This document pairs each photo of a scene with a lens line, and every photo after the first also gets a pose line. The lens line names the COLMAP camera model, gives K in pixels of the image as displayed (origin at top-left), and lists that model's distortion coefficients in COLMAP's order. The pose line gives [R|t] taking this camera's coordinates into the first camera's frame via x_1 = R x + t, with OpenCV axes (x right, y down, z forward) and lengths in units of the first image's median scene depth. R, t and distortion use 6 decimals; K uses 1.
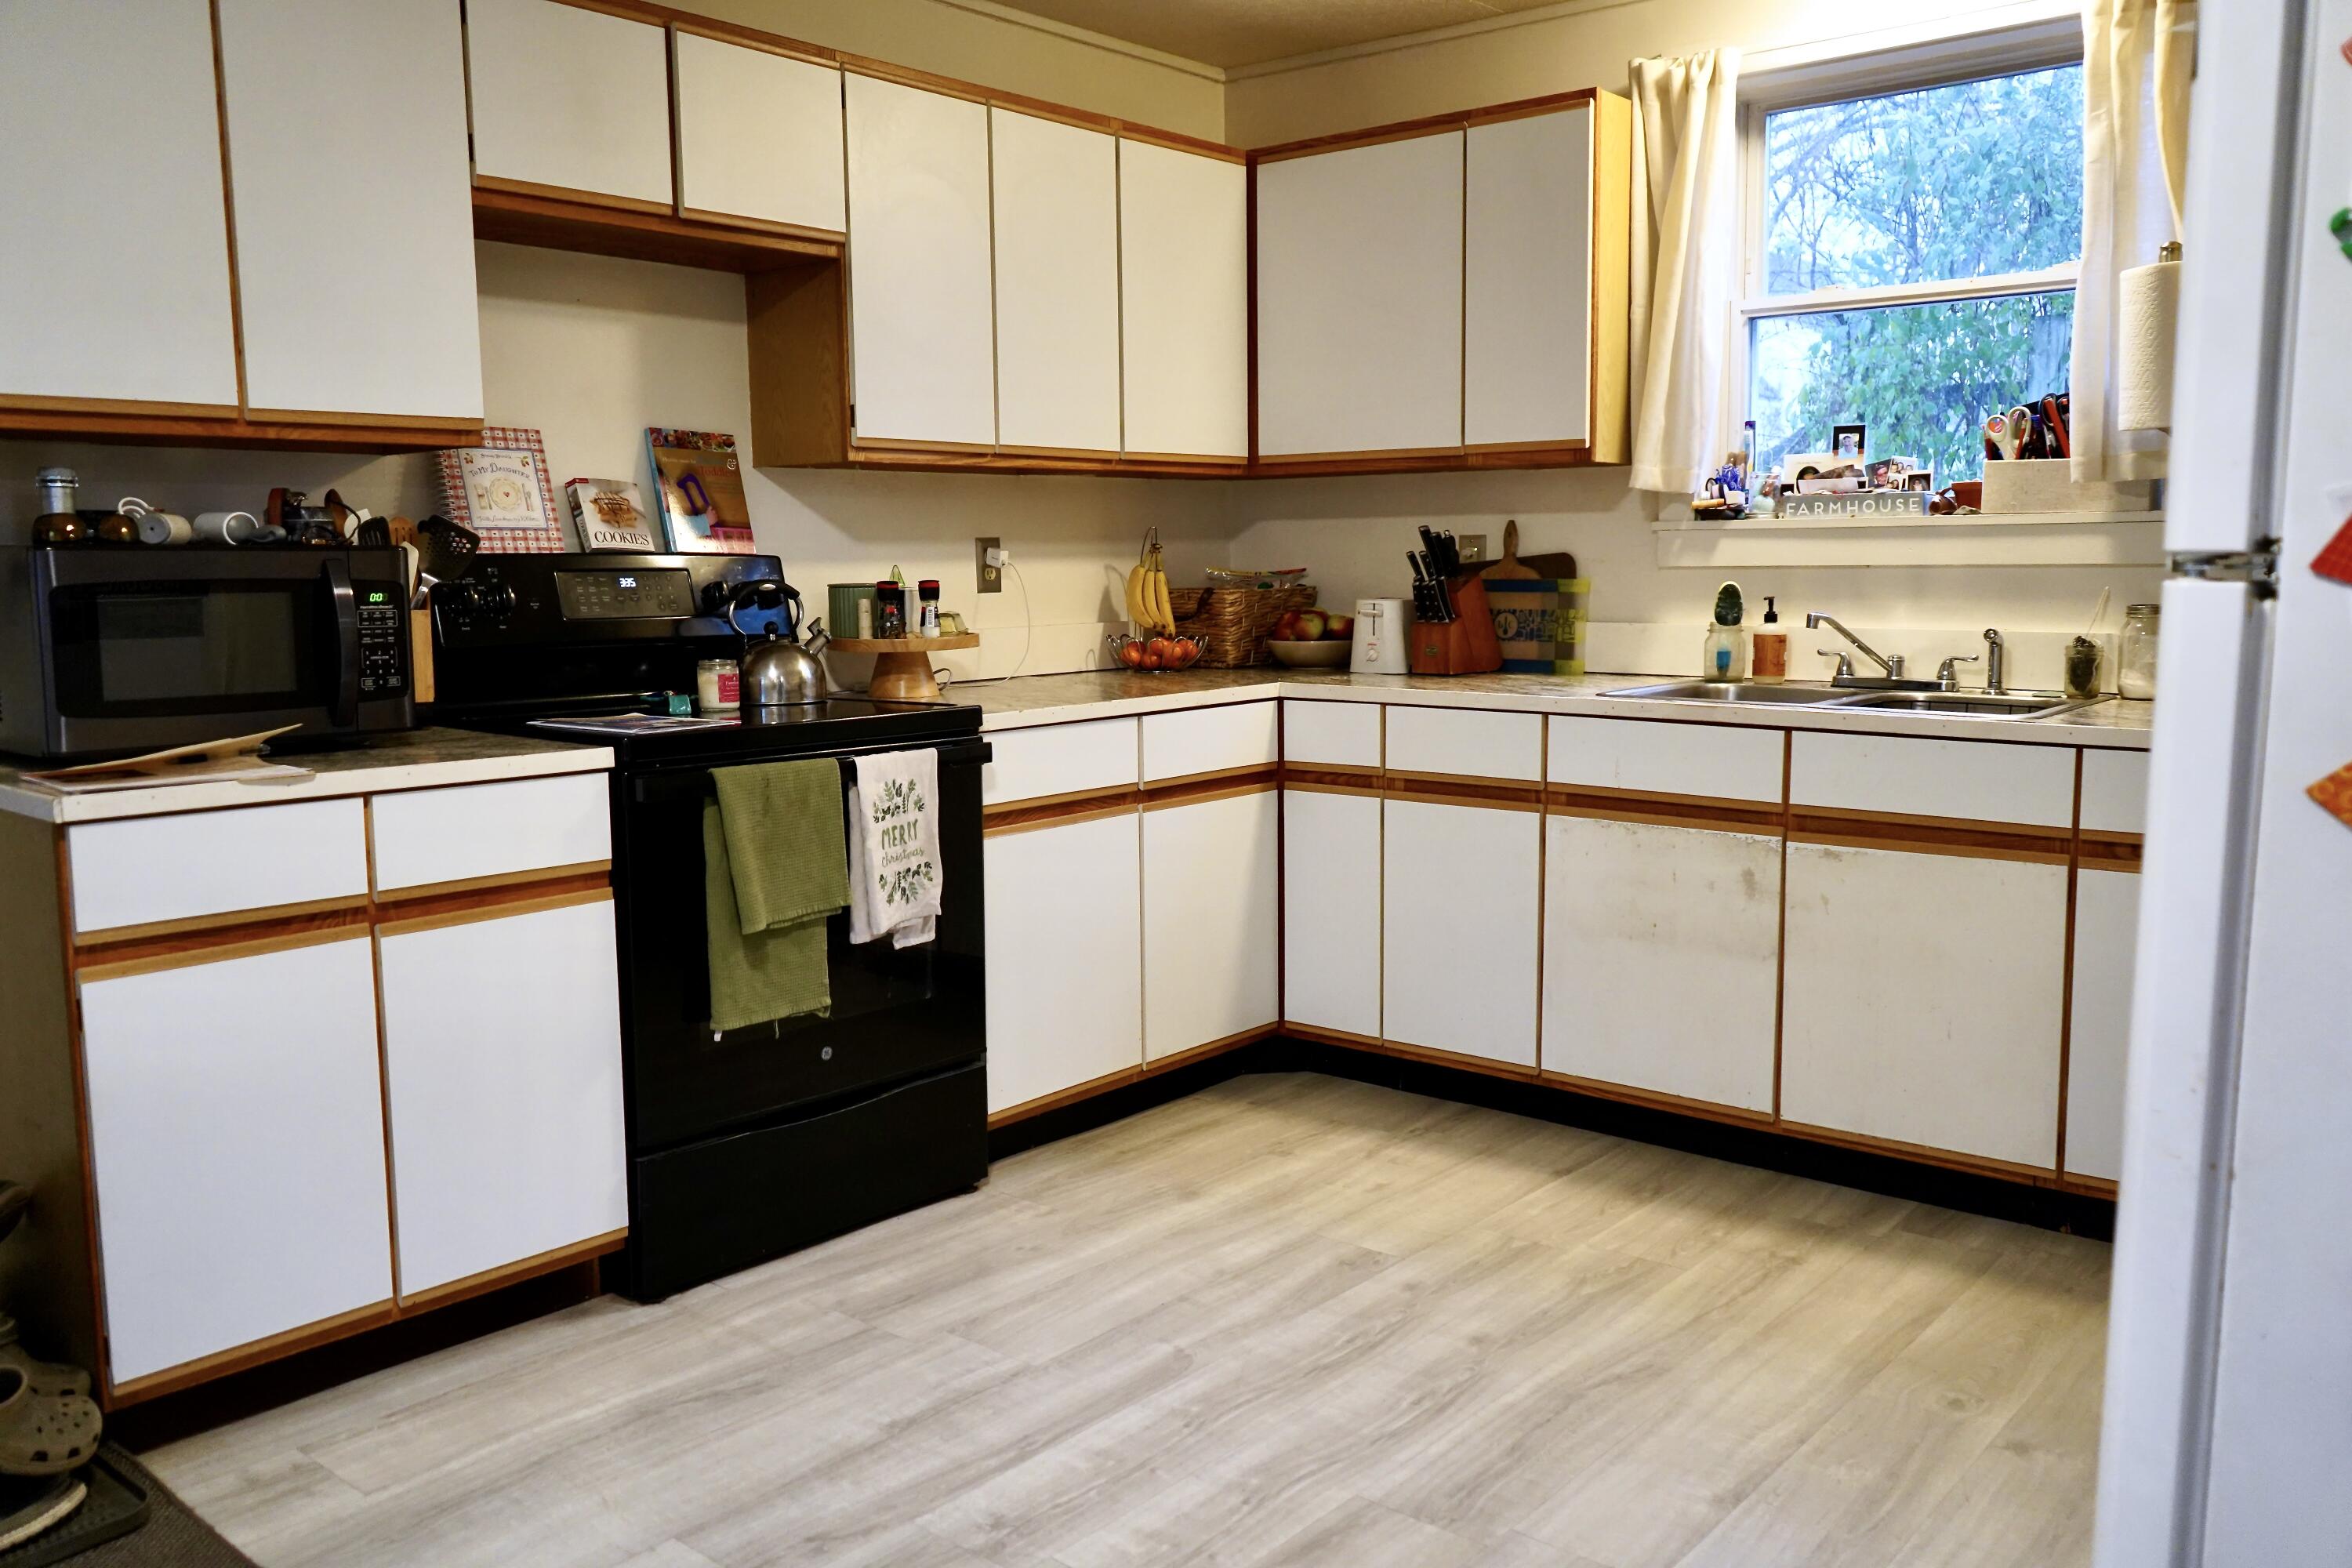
lens RADIAL K [[1895.4, 0, 1176.0], [0, 1895.4, 784.0], [0, 0, 1]] dist [0.000253, 0.004850]
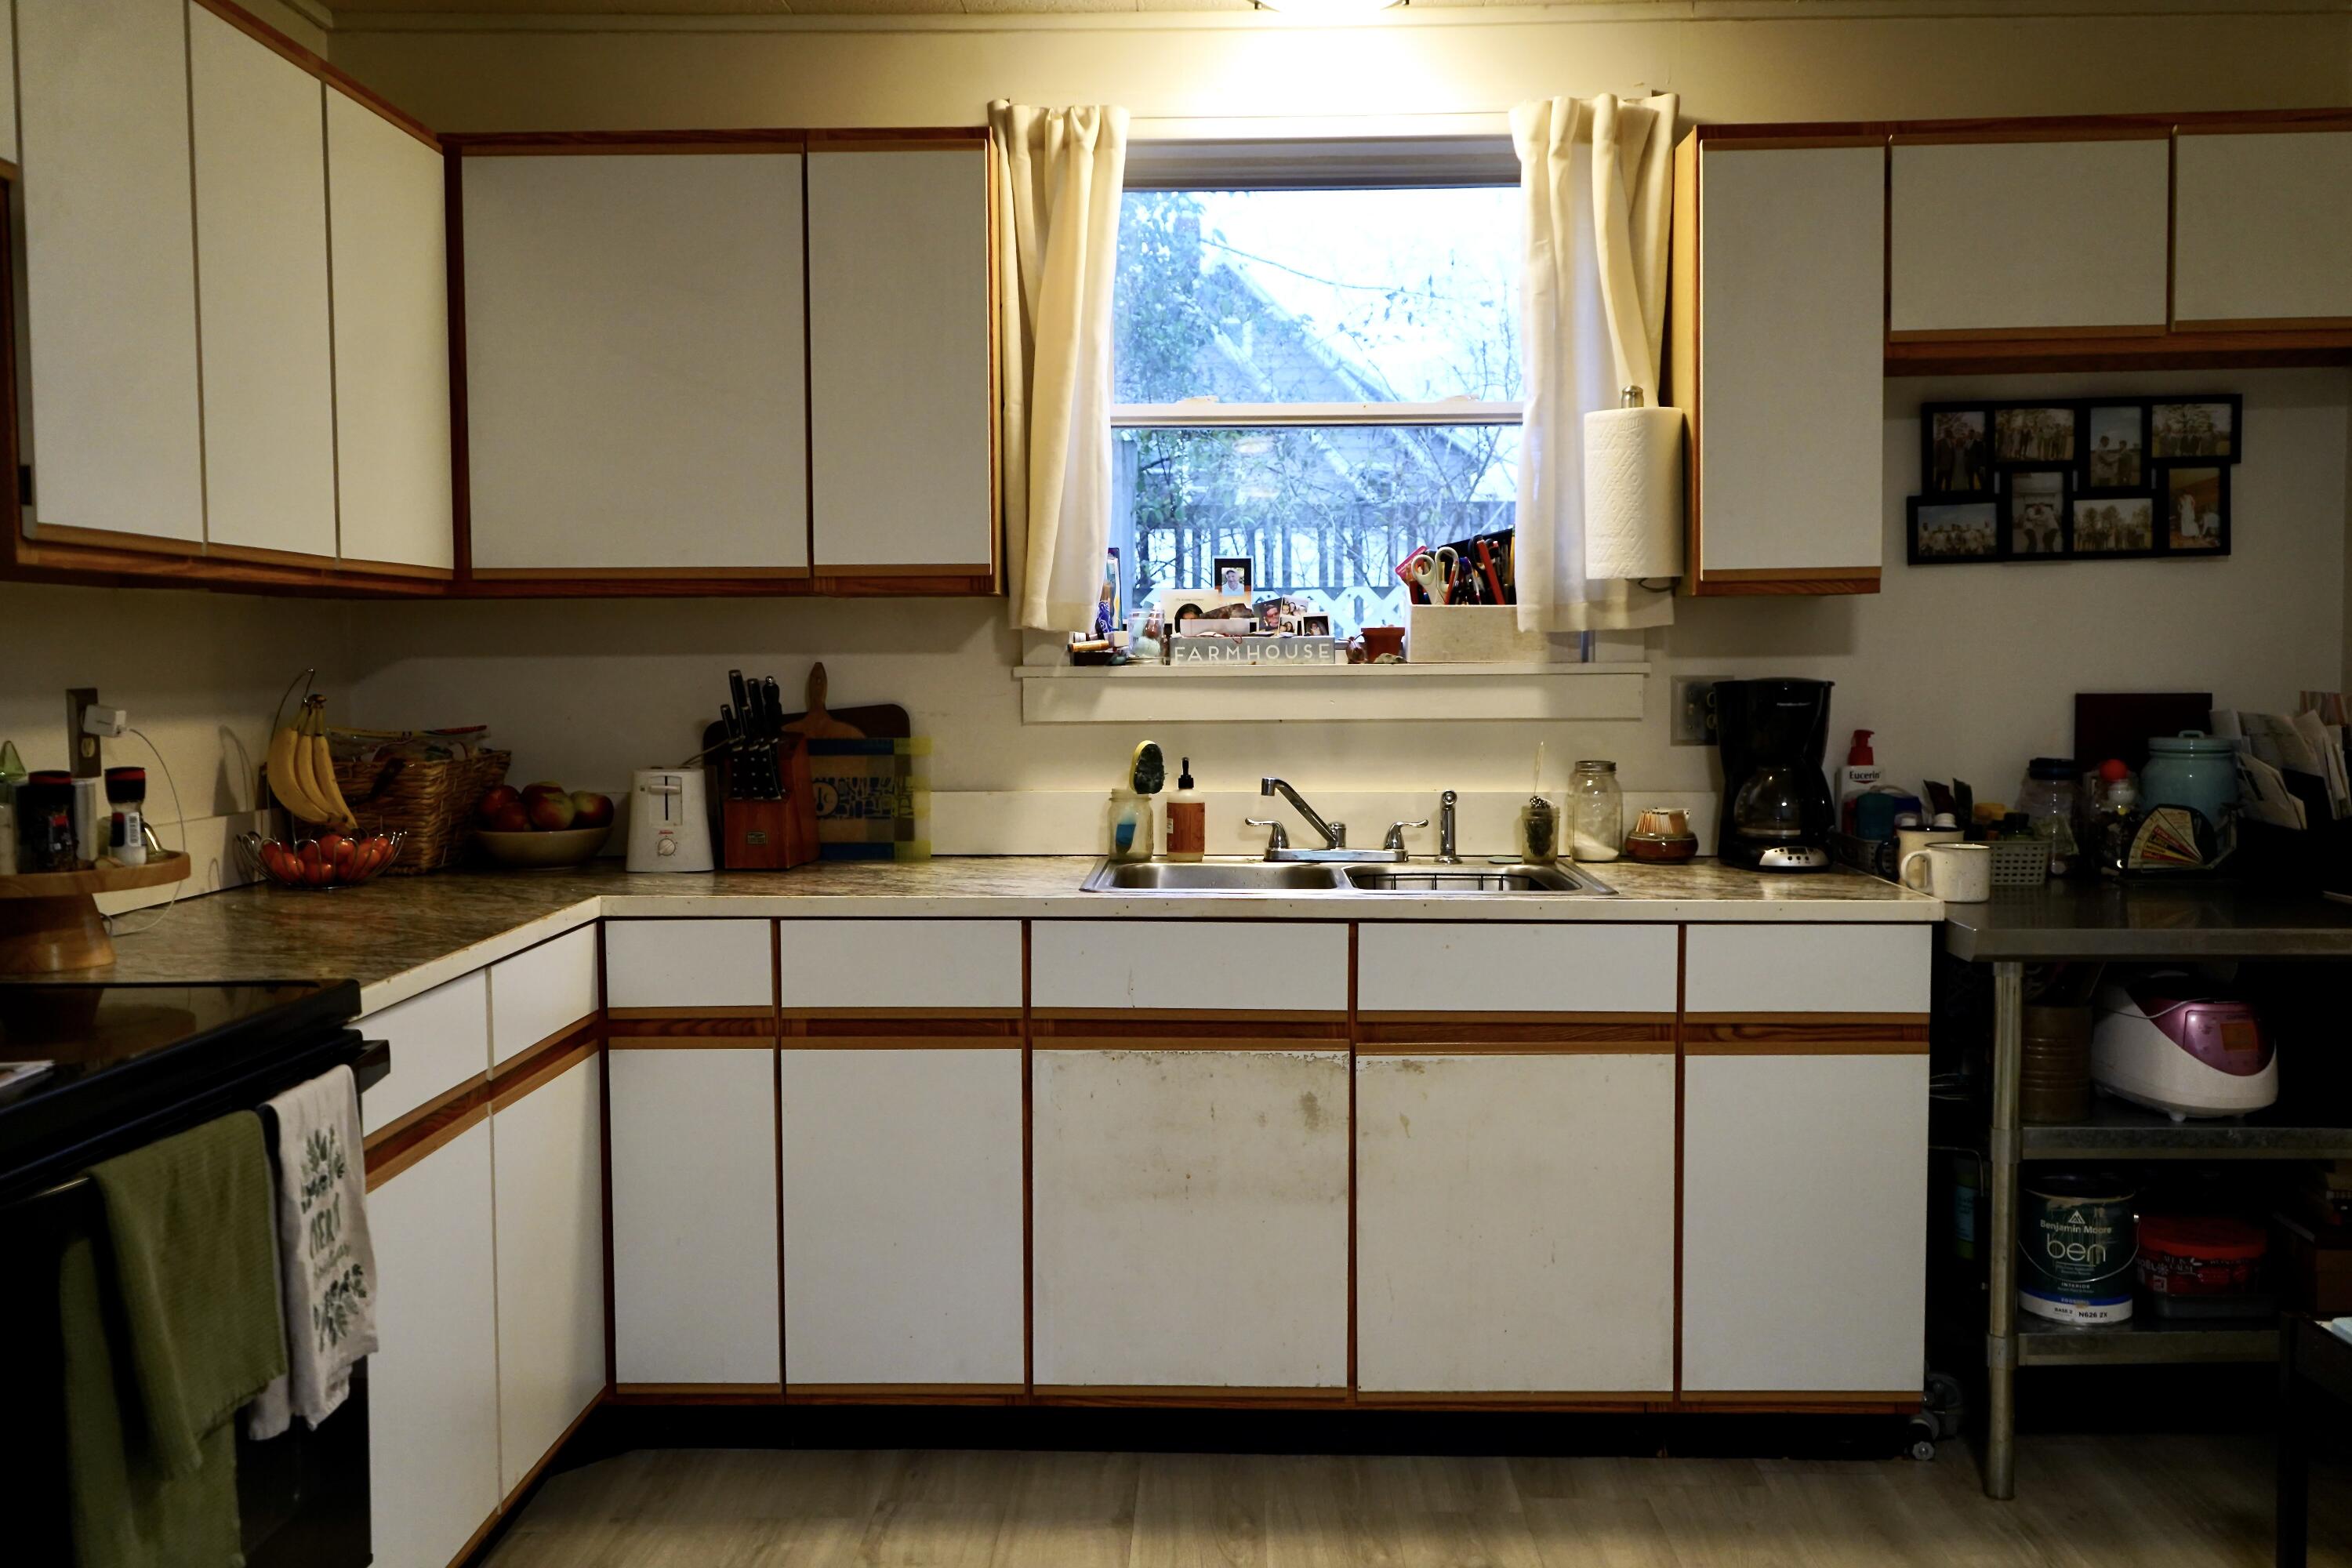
lens RADIAL K [[2120.0, 0, 1176.0], [0, 2120.0, 784.0], [0, 0, 1]] dist [0.011216, 0.005360]
pose [[0.777989, -0.032786, 0.627421, -0.278323], [0.074222, 0.996441, -0.039966, -0.049756], [-0.623878, 0.077662, 0.777654, 0.271382]]
